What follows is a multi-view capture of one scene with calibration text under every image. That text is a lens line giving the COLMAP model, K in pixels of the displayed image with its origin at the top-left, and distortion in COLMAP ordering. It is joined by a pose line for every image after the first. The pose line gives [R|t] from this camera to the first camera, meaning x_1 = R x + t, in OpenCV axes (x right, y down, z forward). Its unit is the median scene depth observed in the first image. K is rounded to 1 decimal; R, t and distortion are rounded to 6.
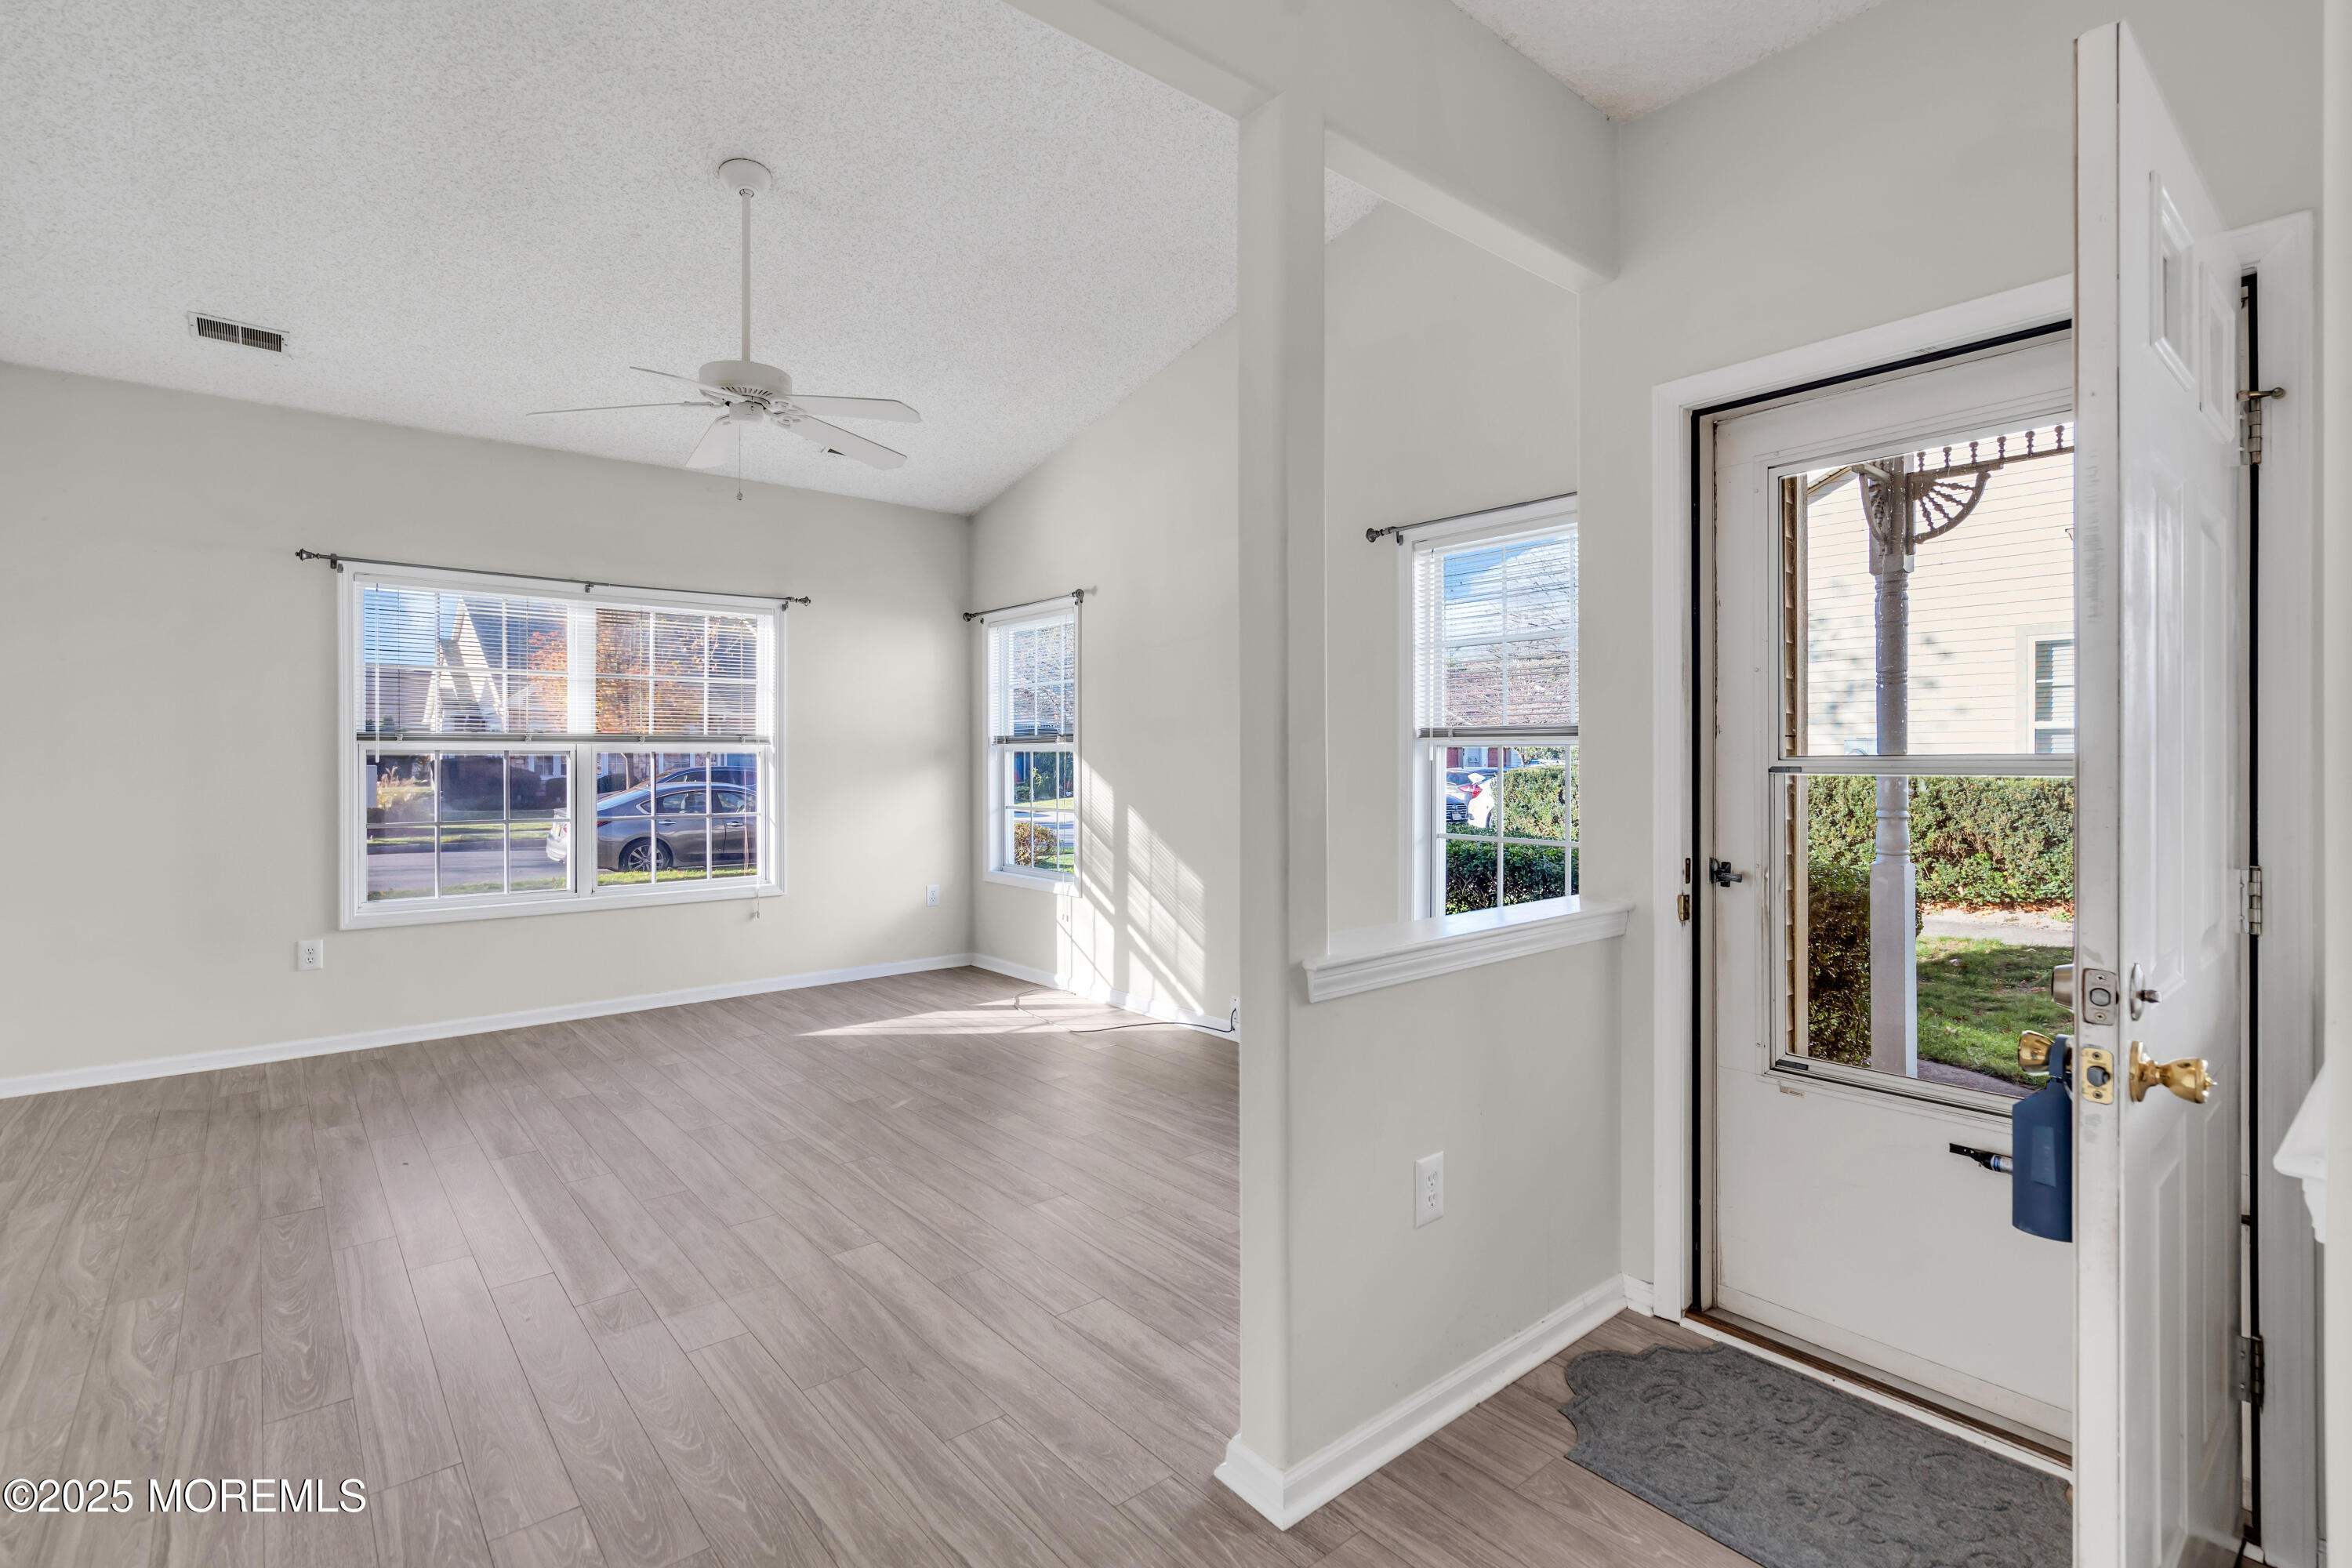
lens RADIAL K [[1087.2, 0, 1188.0], [0, 1087.2, 768.6], [0, 0, 1]] dist [-0.000855, 0.001007]
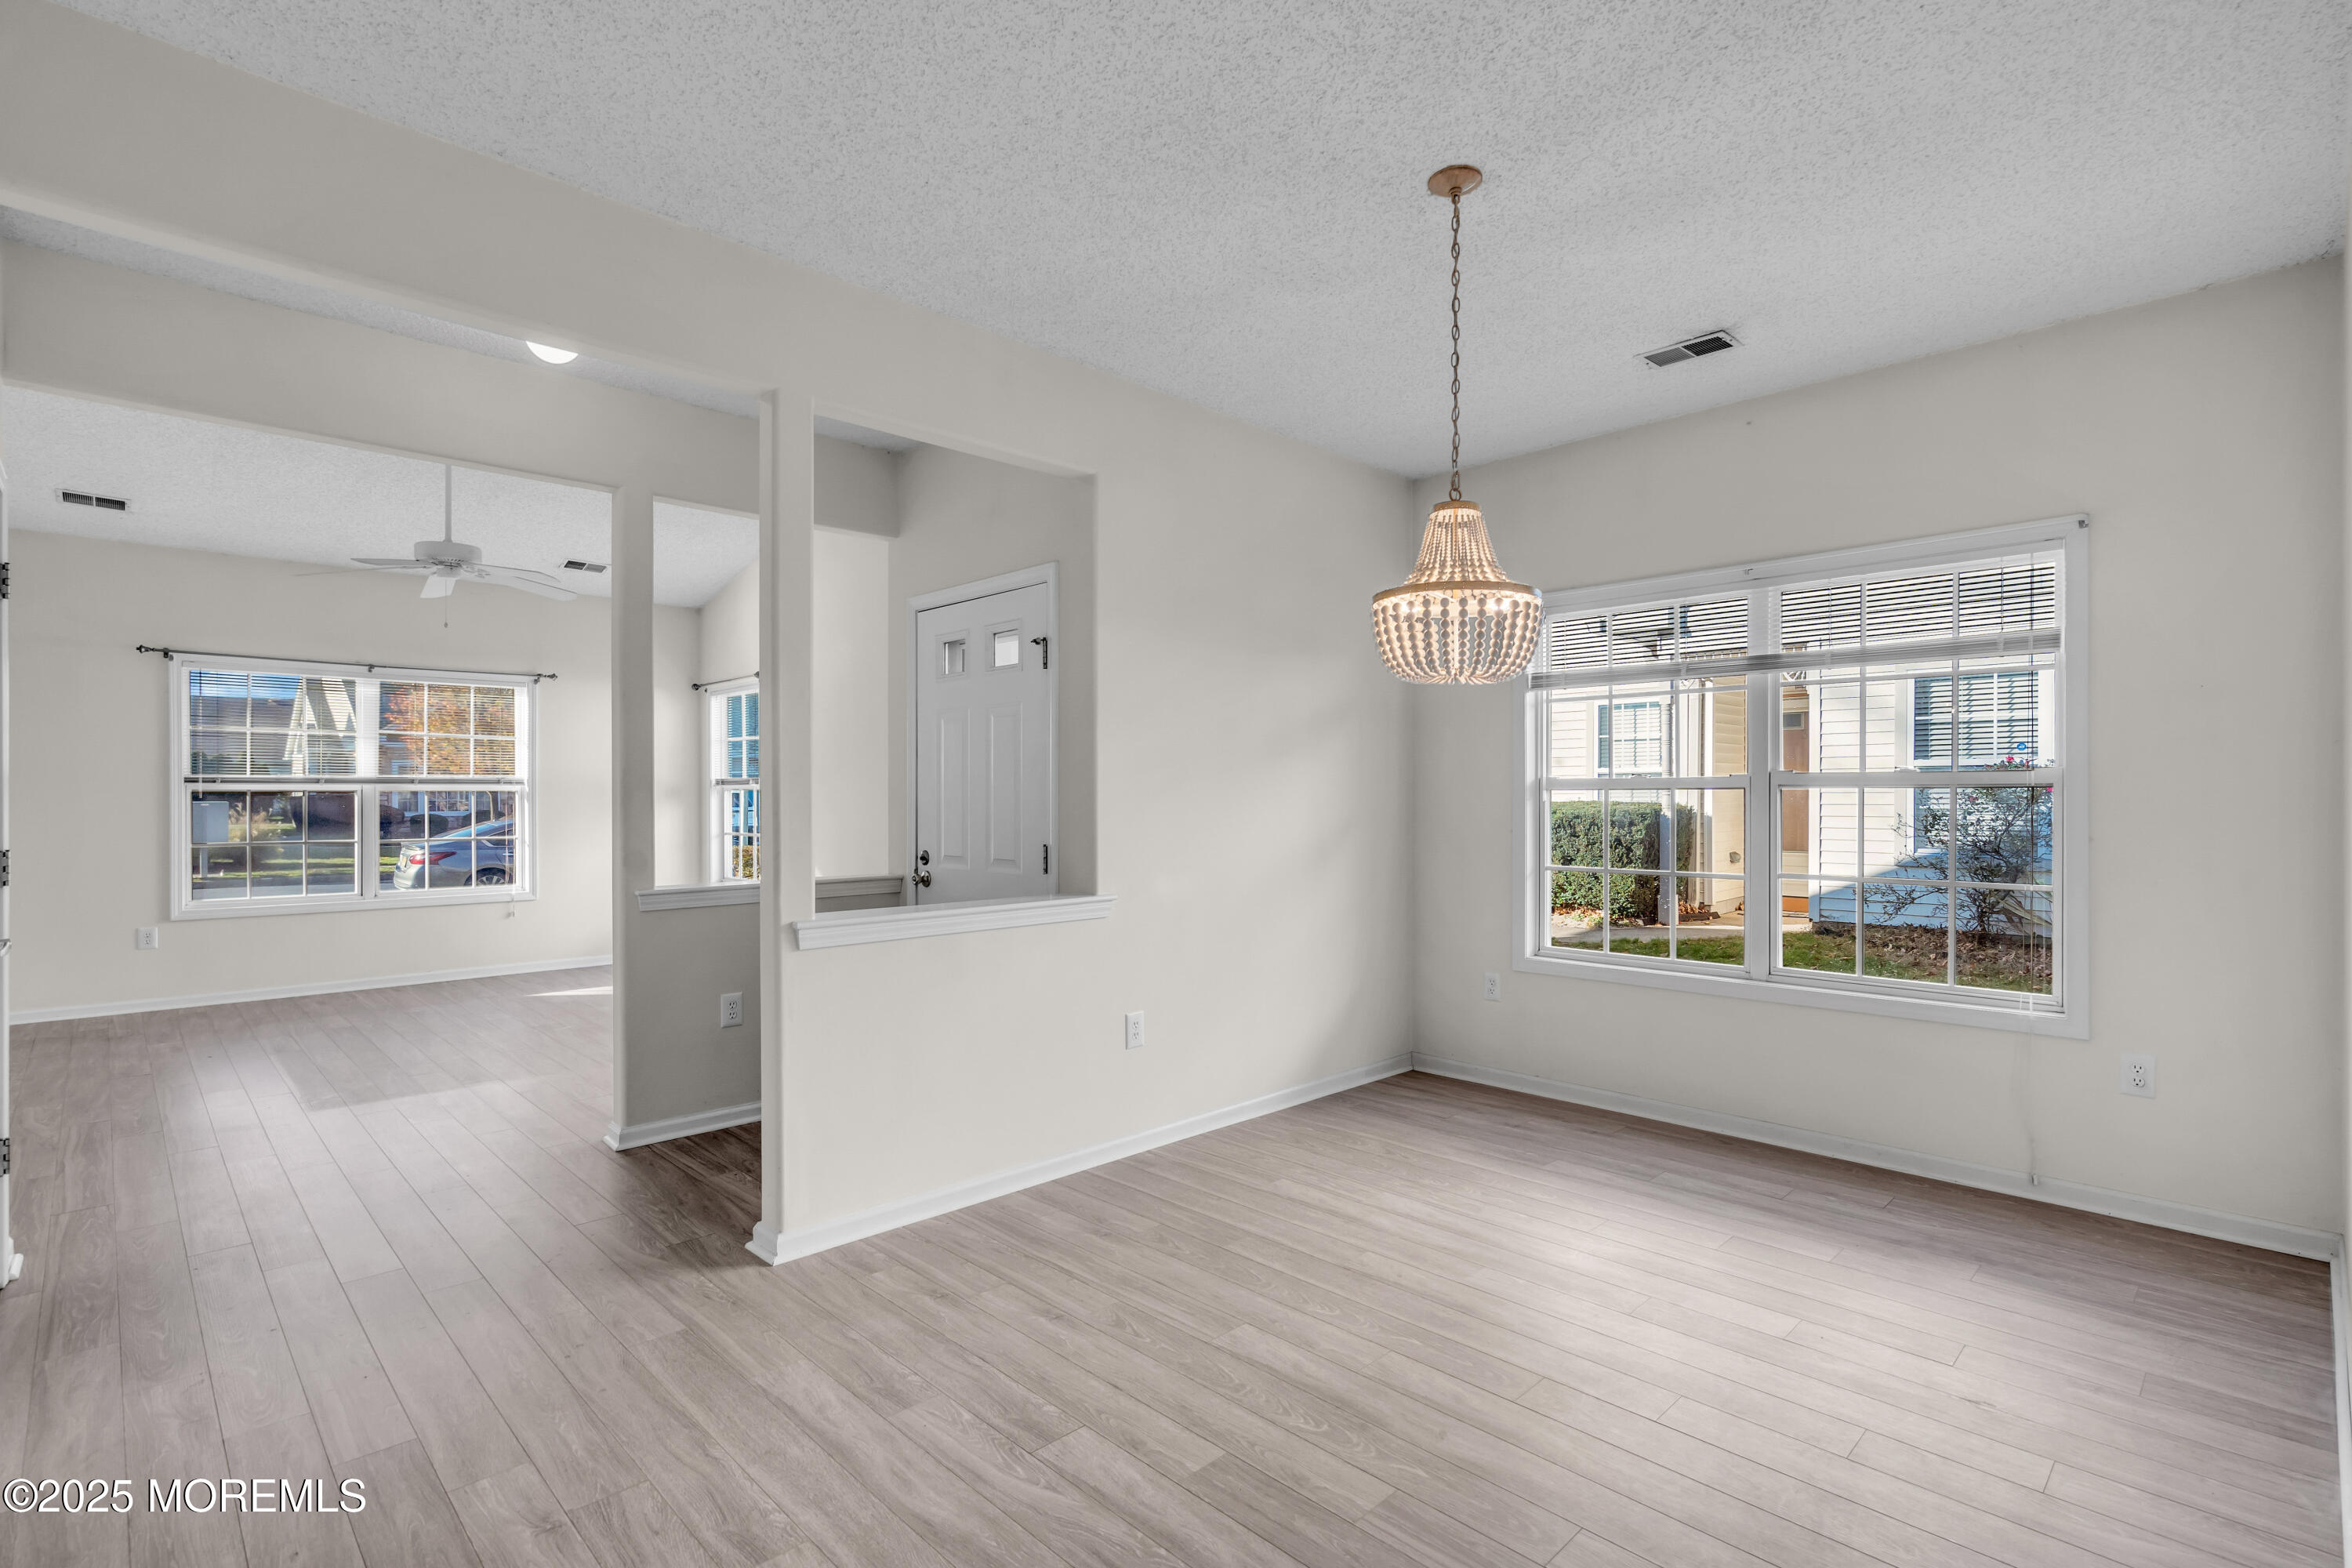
lens RADIAL K [[1087.2, 0, 1193.0], [0, 1087.2, 806.8], [0, 0, 1]] dist [-0.000855, 0.001007]
pose [[0.996816, 0.000839, 0.079727, 0.332710], [-0.000931, 0.999999, 0.001125, 0.001413], [-0.079726, -0.001196, 0.996816, -0.395278]]
